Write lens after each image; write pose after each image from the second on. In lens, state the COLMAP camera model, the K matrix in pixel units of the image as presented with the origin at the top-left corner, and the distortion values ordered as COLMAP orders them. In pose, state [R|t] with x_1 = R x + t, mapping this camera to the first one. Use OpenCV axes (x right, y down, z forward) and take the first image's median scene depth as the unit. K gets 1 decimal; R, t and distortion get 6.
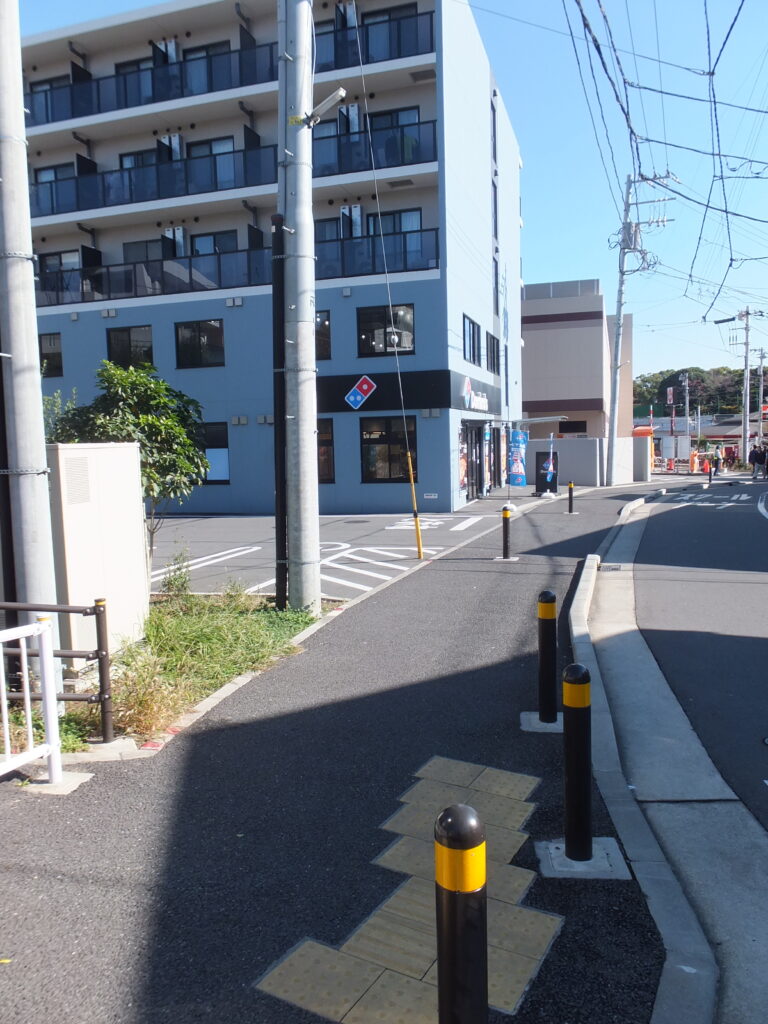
lens RADIAL K [[827.6, 0, 384.0], [0, 827.6, 512.0], [0, 0, 1]] dist [0.040149, 0.001760]
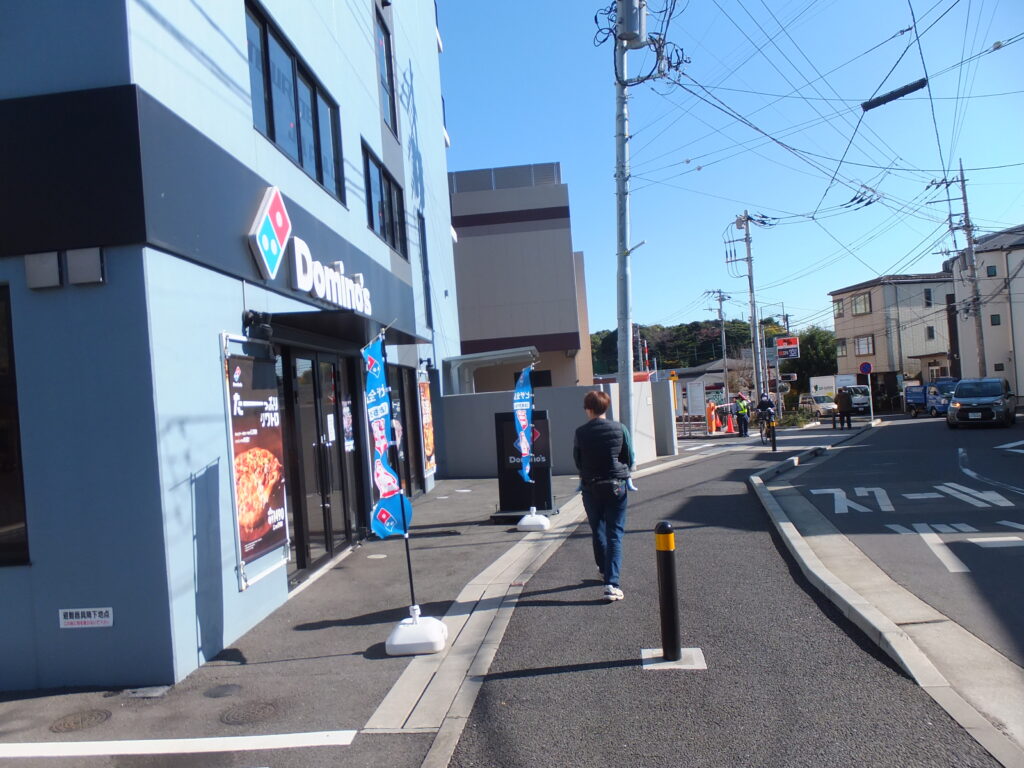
lens RADIAL K [[812.5, 0, 539.8], [0, 812.5, 386.2], [0, 0, 1]] dist [-0.006356, 0.007786]
pose [[0.966836, -0.044759, 0.251446, 0.104896], [0.073043, 0.991860, -0.104301, -0.042505], [-0.244731, 0.119208, 0.962235, 0.610985]]
